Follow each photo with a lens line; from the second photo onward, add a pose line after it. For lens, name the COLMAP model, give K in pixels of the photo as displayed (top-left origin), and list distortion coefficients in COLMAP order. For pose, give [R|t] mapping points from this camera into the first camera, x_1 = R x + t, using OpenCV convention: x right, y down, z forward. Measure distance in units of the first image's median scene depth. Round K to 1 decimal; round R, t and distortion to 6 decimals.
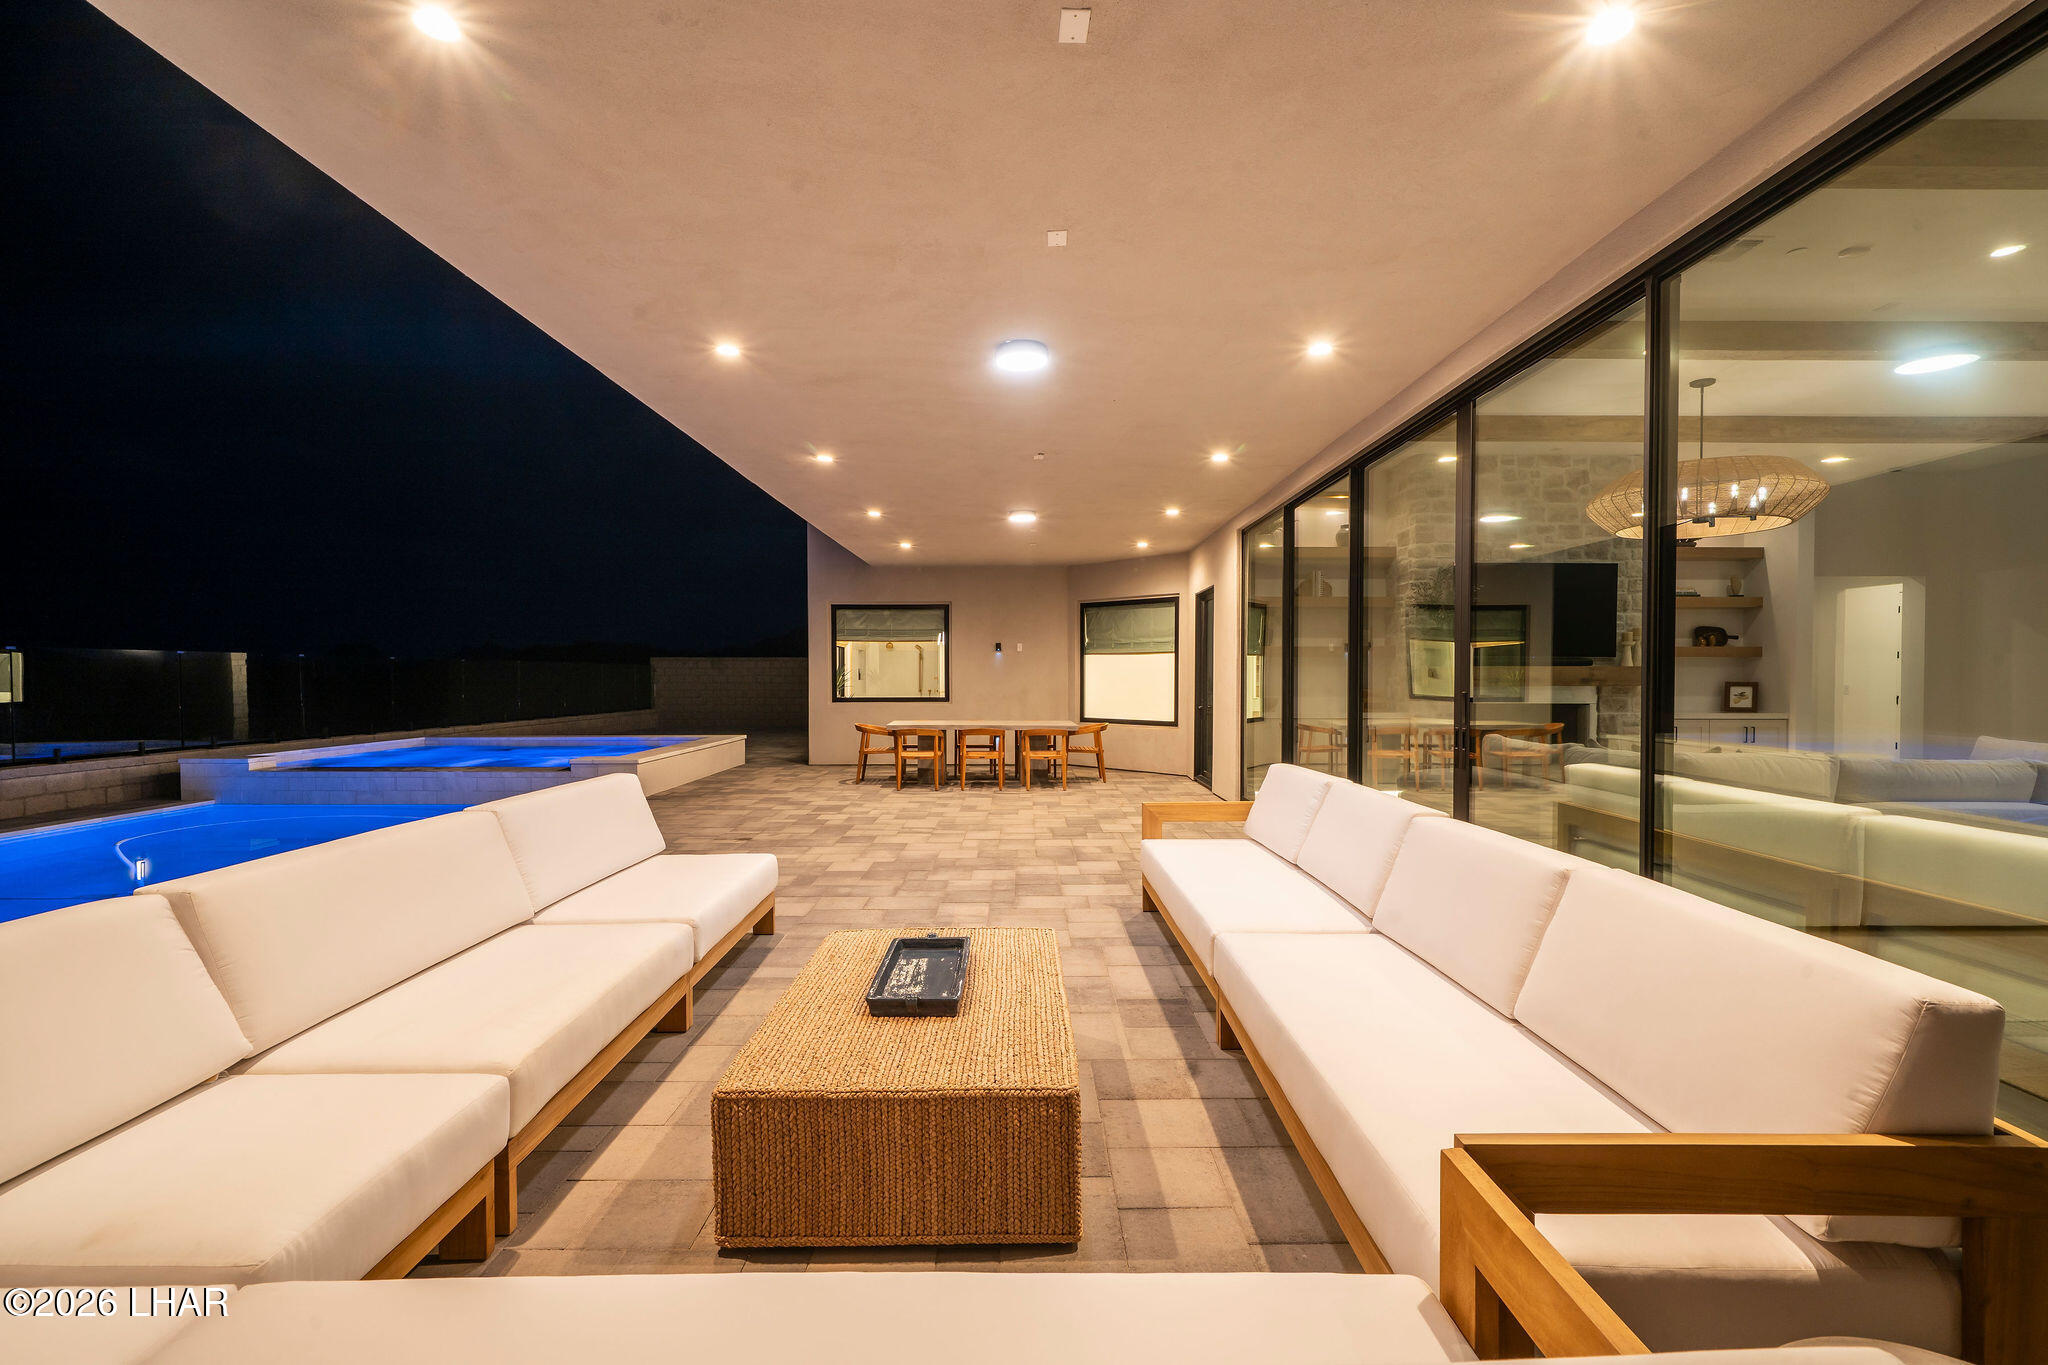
lens RADIAL K [[905.3, 0, 1024.0], [0, 905.3, 682.5], [0, 0, 1]] dist [0.001680, -0.000171]
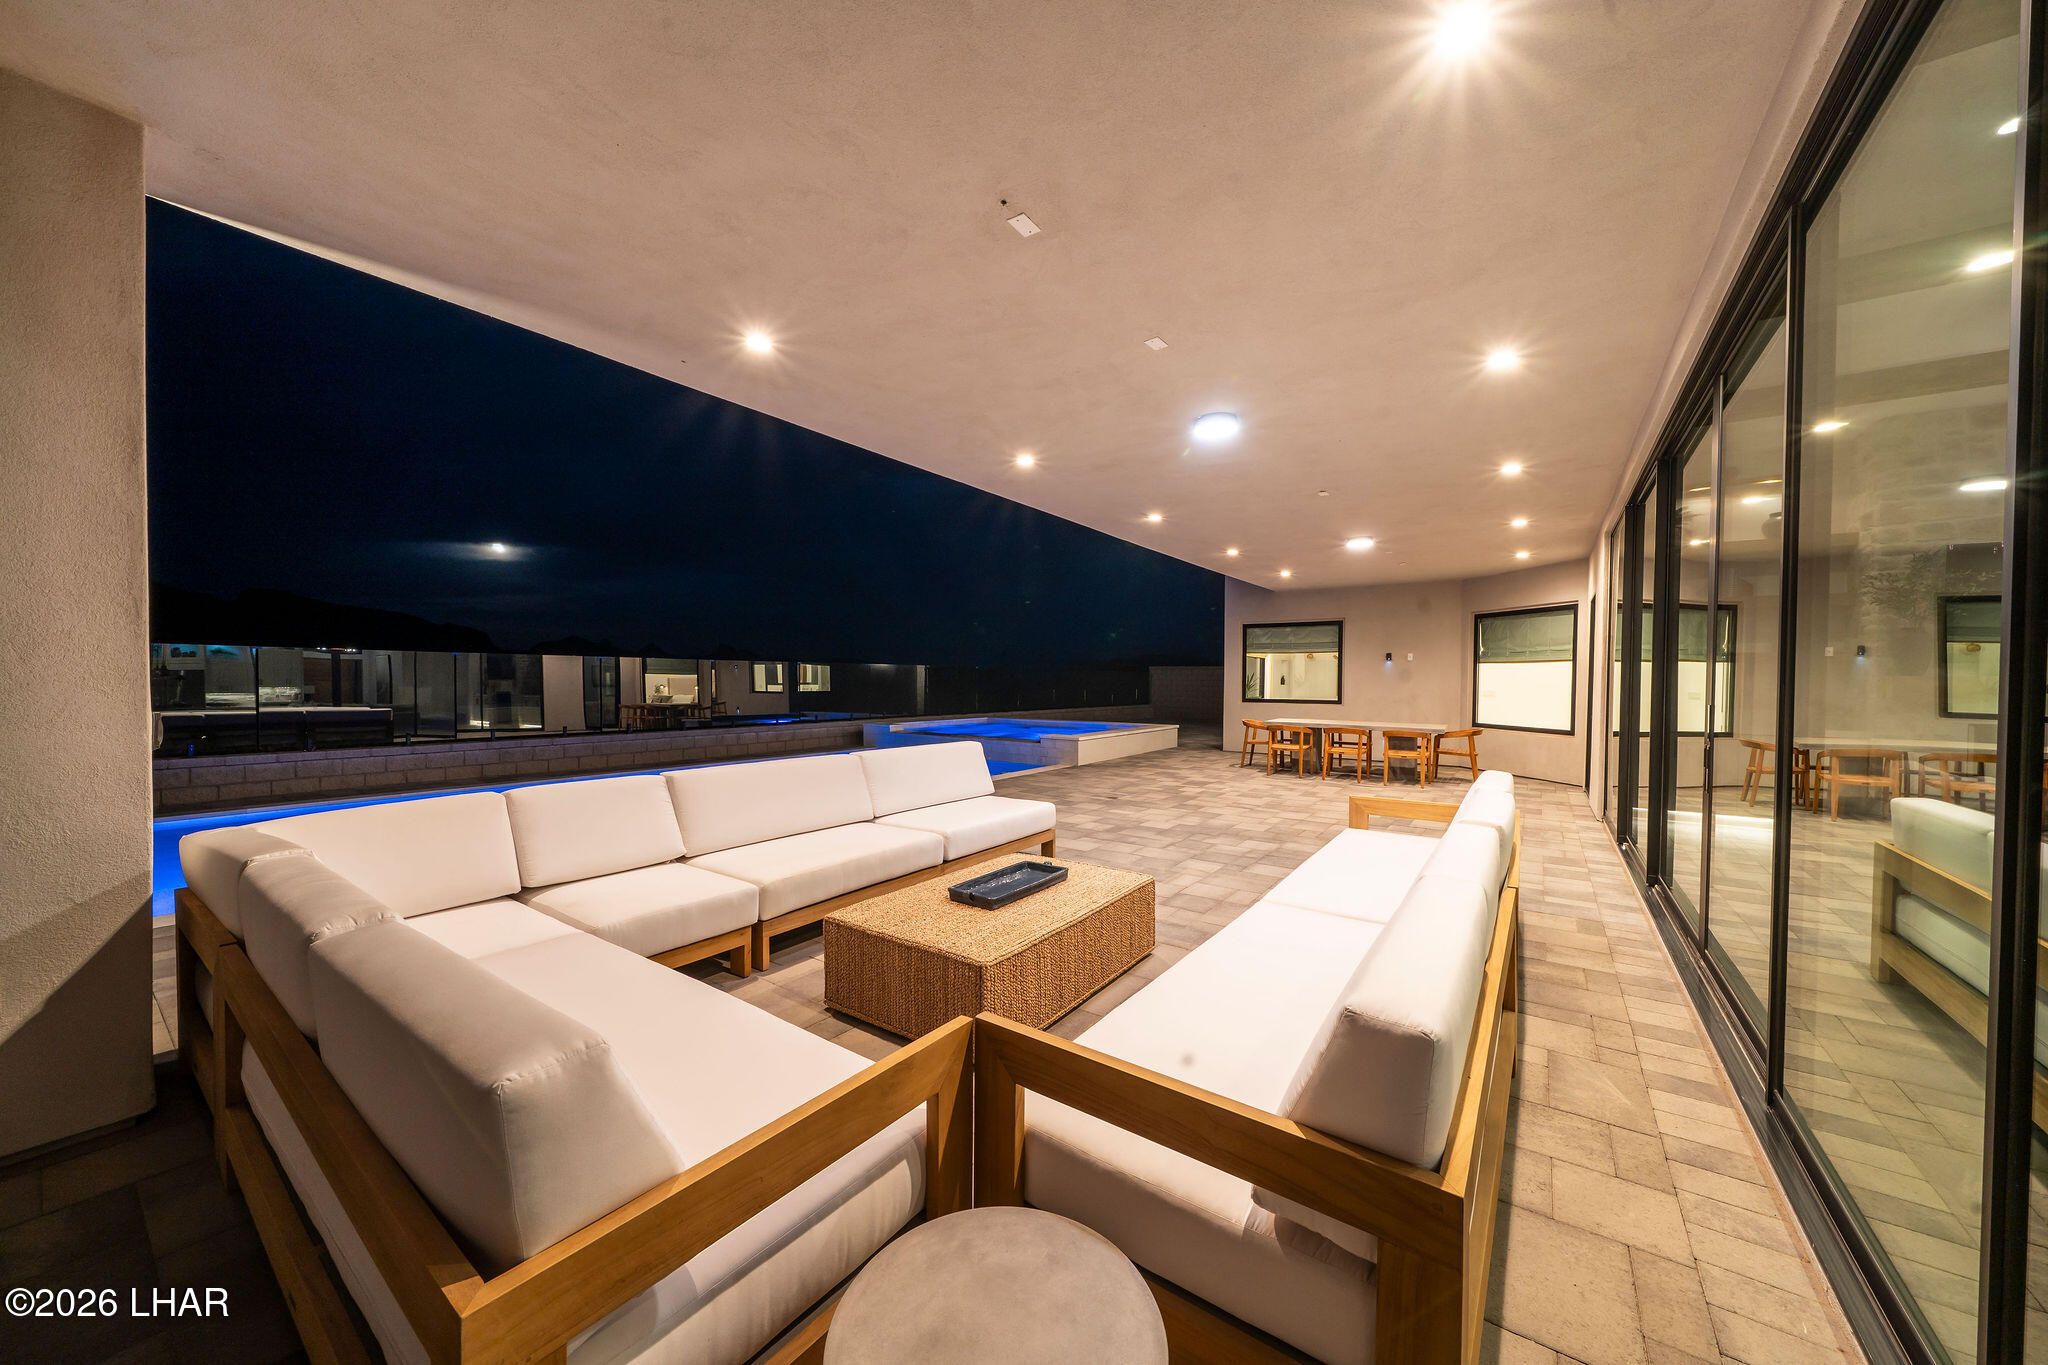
lens RADIAL K [[718.0, 0, 1024.0], [0, 718.0, 682.5], [0, 0, 1]] dist [-0.005157, -0.000021]
pose [[0.811603, 0.010521, -0.584114, 0.146122], [-0.013570, 0.999908, -0.000846, -0.000521], [0.584051, 0.008613, 0.811671, 0.017958]]
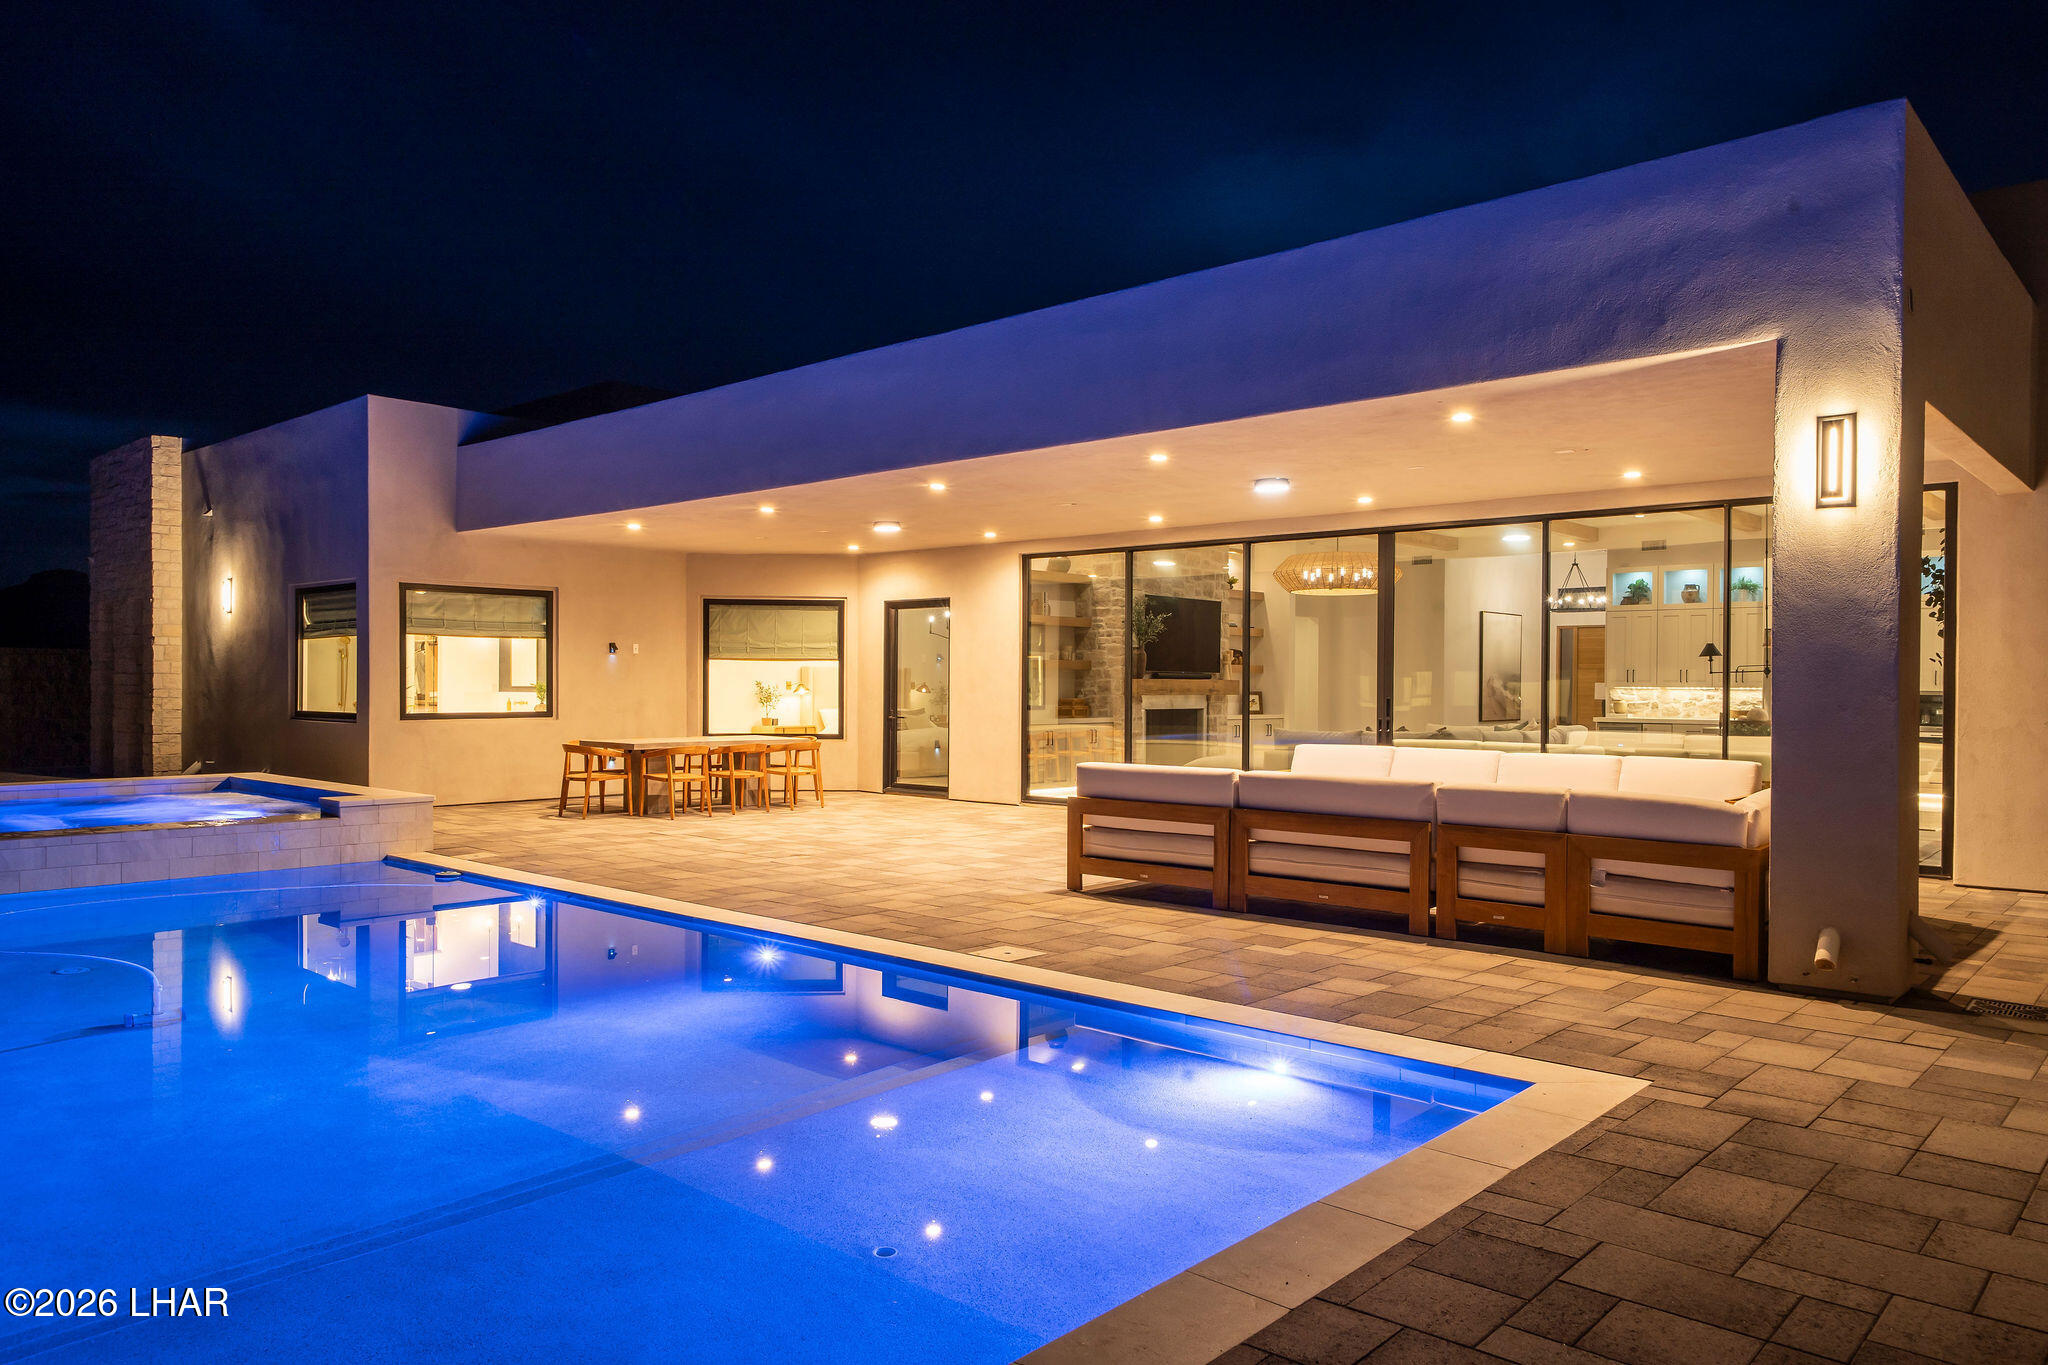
lens RADIAL K [[1358.9, 0, 1024.0], [0, 1358.9, 682.5], [0, 0, 1]] dist [0.001043, 0.000747]
pose [[0.667565, 0.004120, 0.744540, -0.801788], [-0.000108, 0.999985, -0.005436, -0.002373], [-0.744552, 0.003549, 0.667555, -0.085691]]
